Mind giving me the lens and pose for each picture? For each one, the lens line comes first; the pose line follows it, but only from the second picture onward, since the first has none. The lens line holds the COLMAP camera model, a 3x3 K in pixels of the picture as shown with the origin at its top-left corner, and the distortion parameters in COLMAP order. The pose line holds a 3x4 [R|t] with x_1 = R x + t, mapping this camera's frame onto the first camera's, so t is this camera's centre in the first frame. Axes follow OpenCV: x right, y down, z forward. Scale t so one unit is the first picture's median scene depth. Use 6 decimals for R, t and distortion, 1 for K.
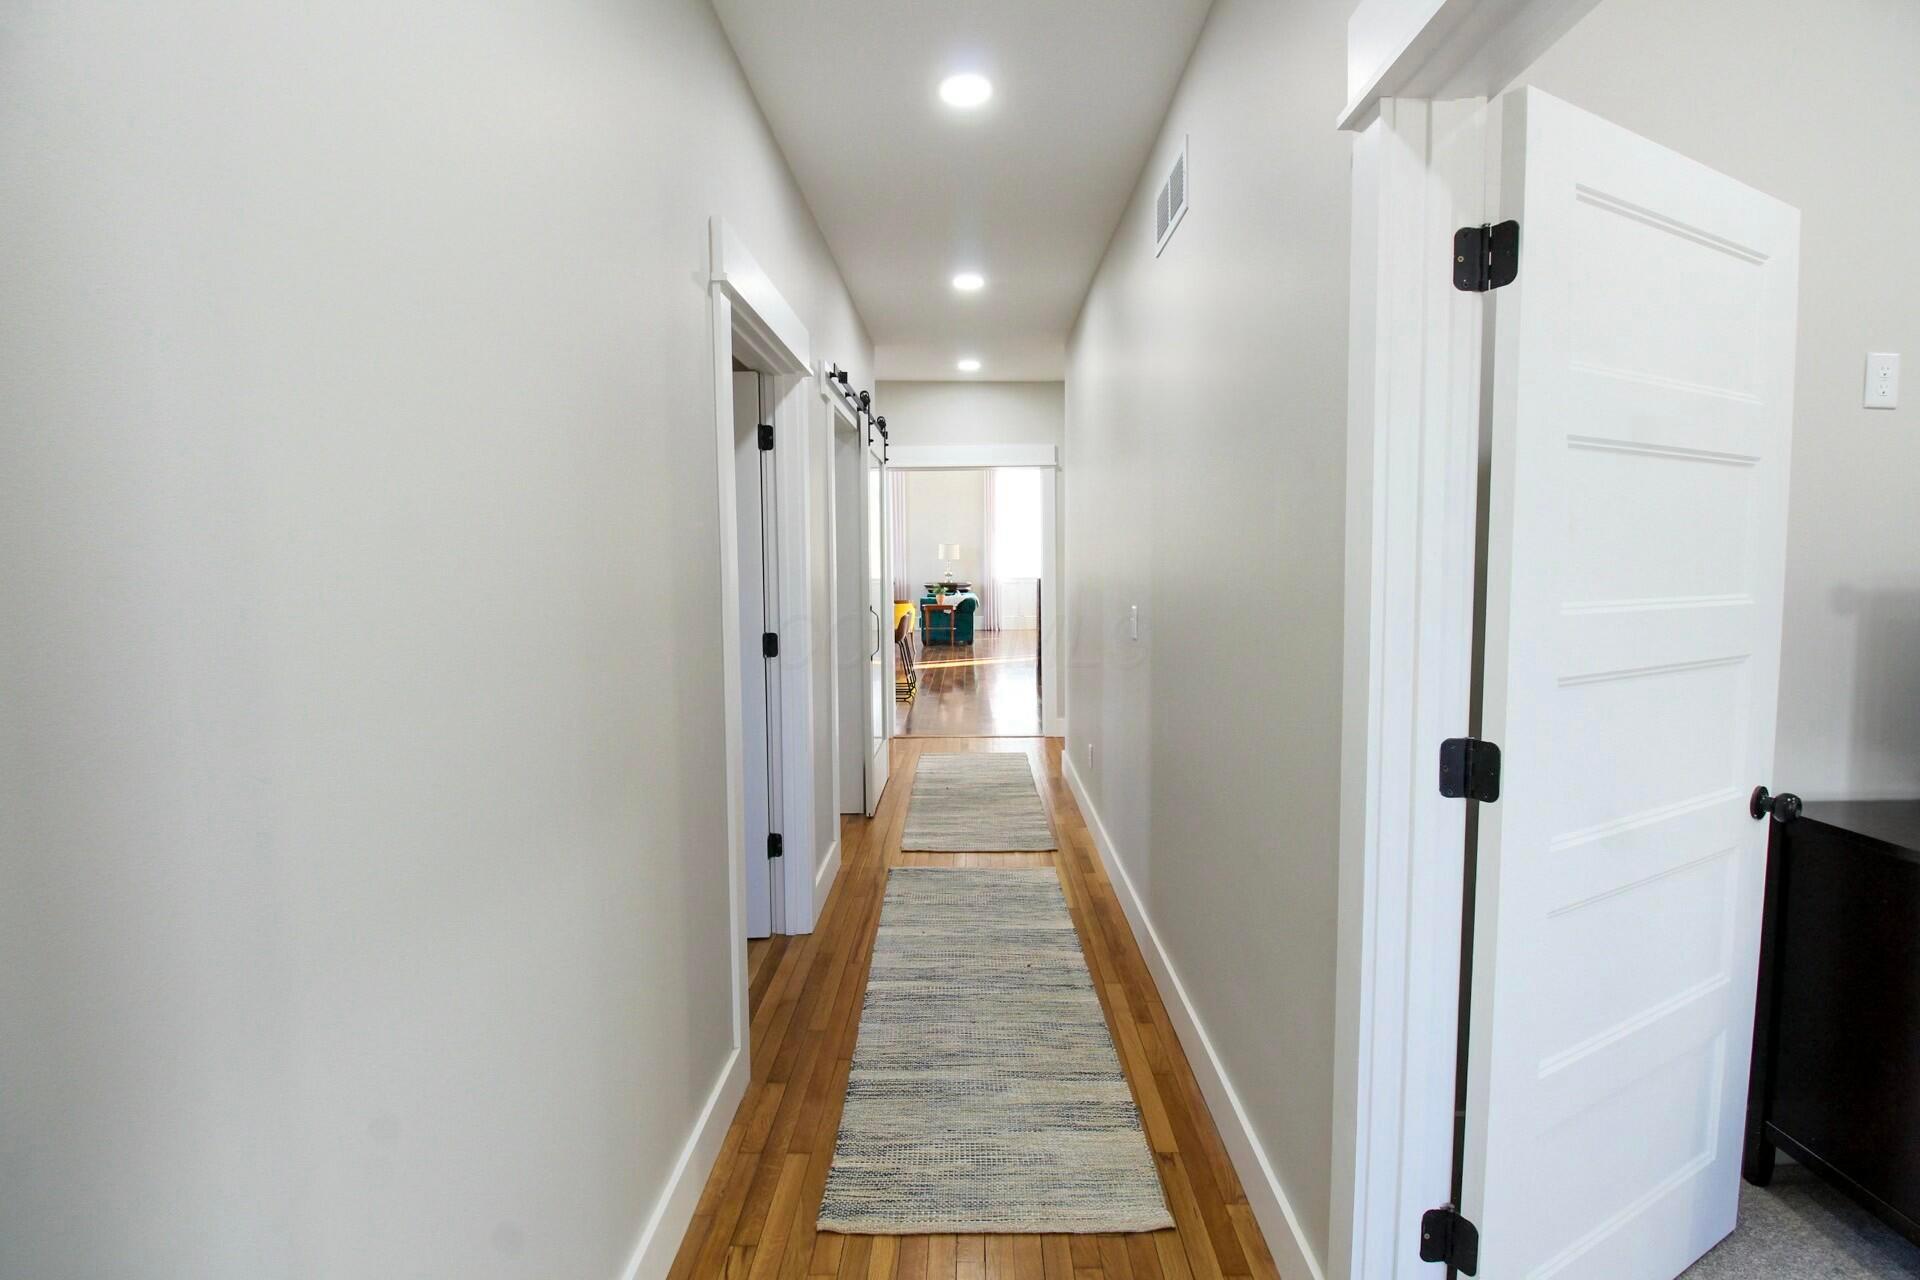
lens RADIAL K [[890.7, 0, 959.0], [0, 890.7, 628.4], [0, 0, 1]] dist [-0.004406, -0.001088]
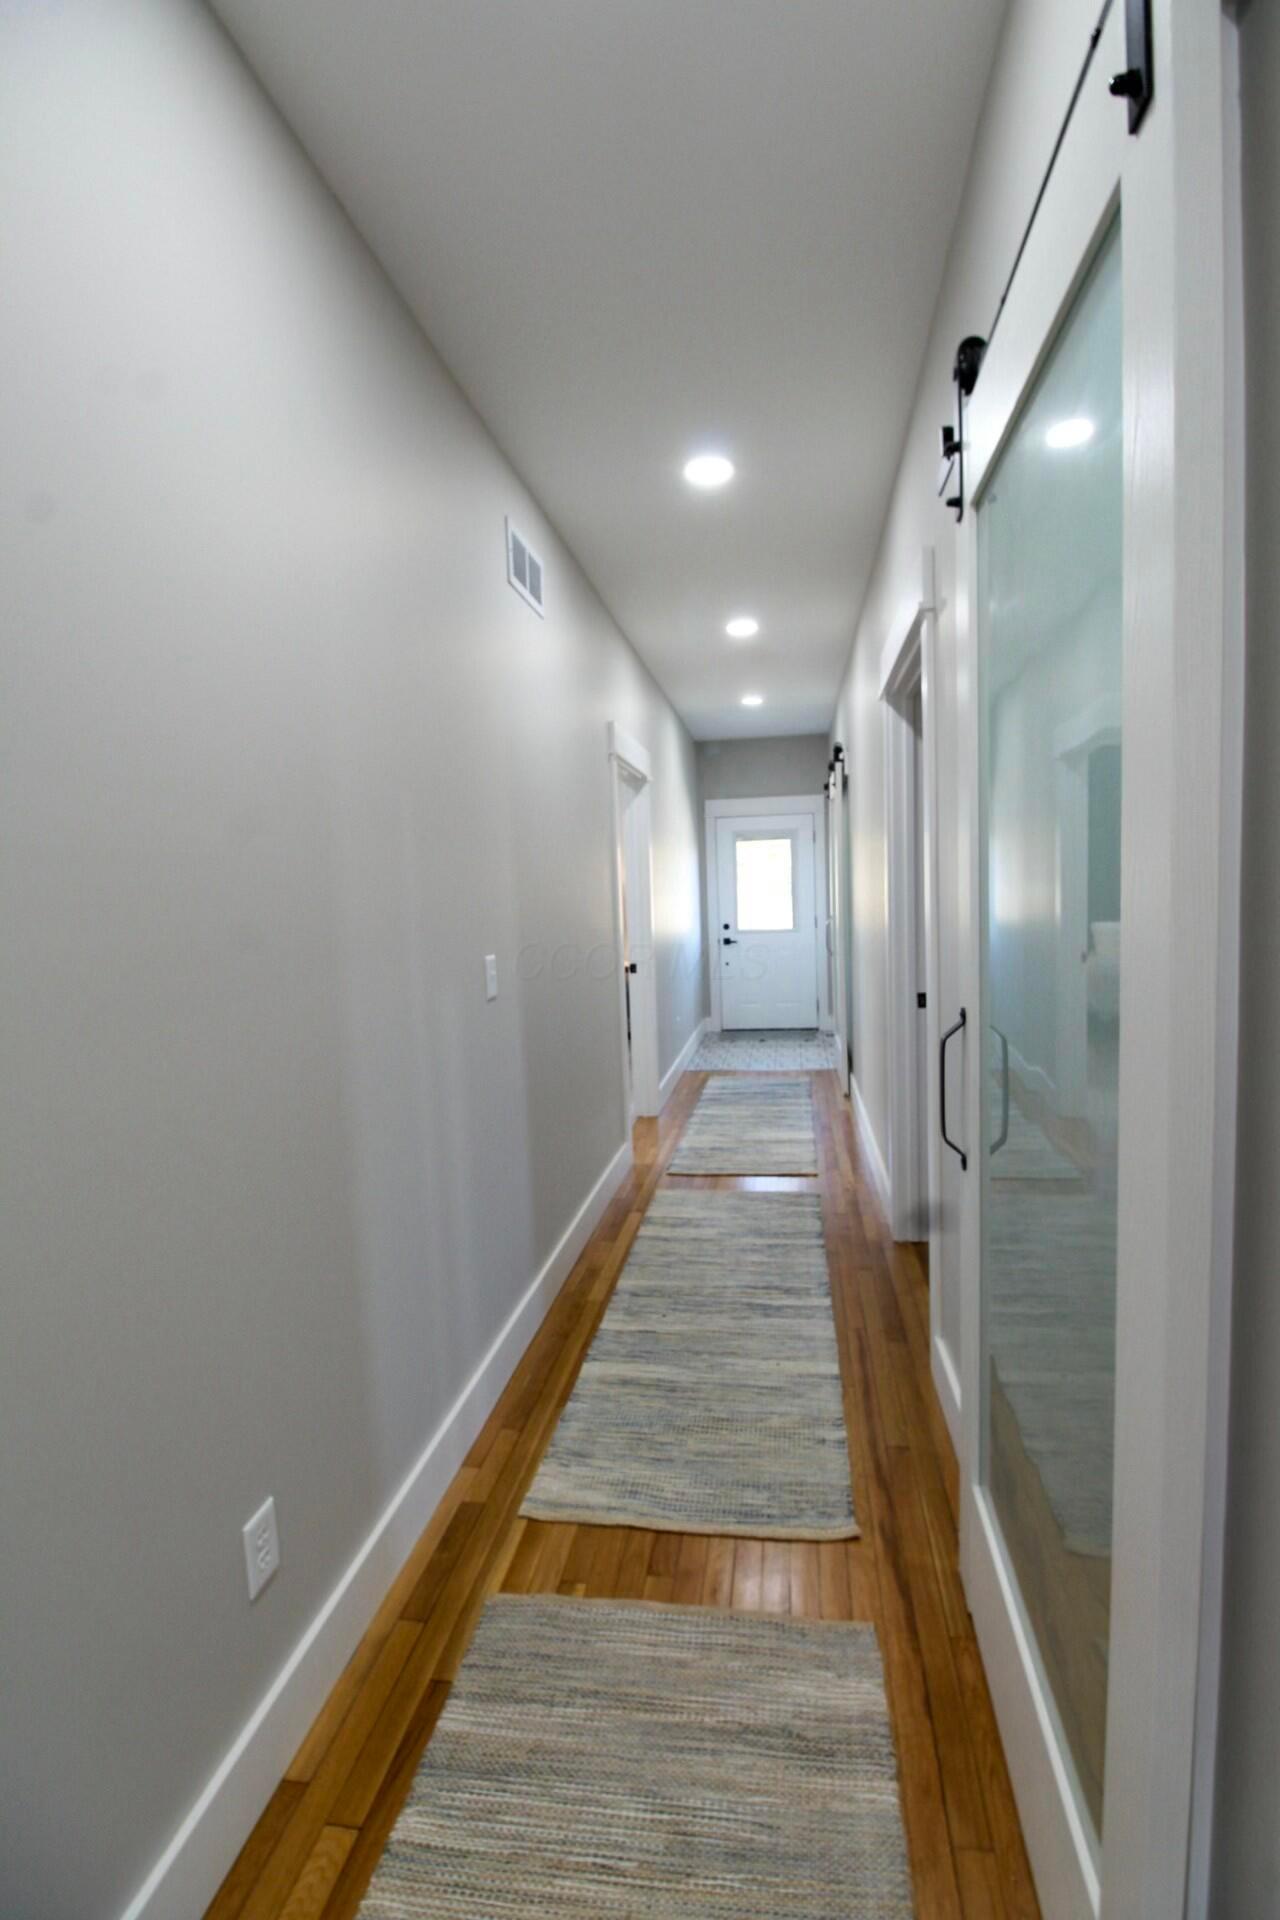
lens RADIAL K [[890.7, 0, 648.7], [0, 890.7, 966.7], [0, 0, 1]] dist [-0.004406, -0.001088]
pose [[-0.986703, 0.028048, 0.160095, -0.077298], [0.053154, 0.986521, 0.154762, -0.159688], [-0.153596, 0.161214, -0.974894, 2.125099]]
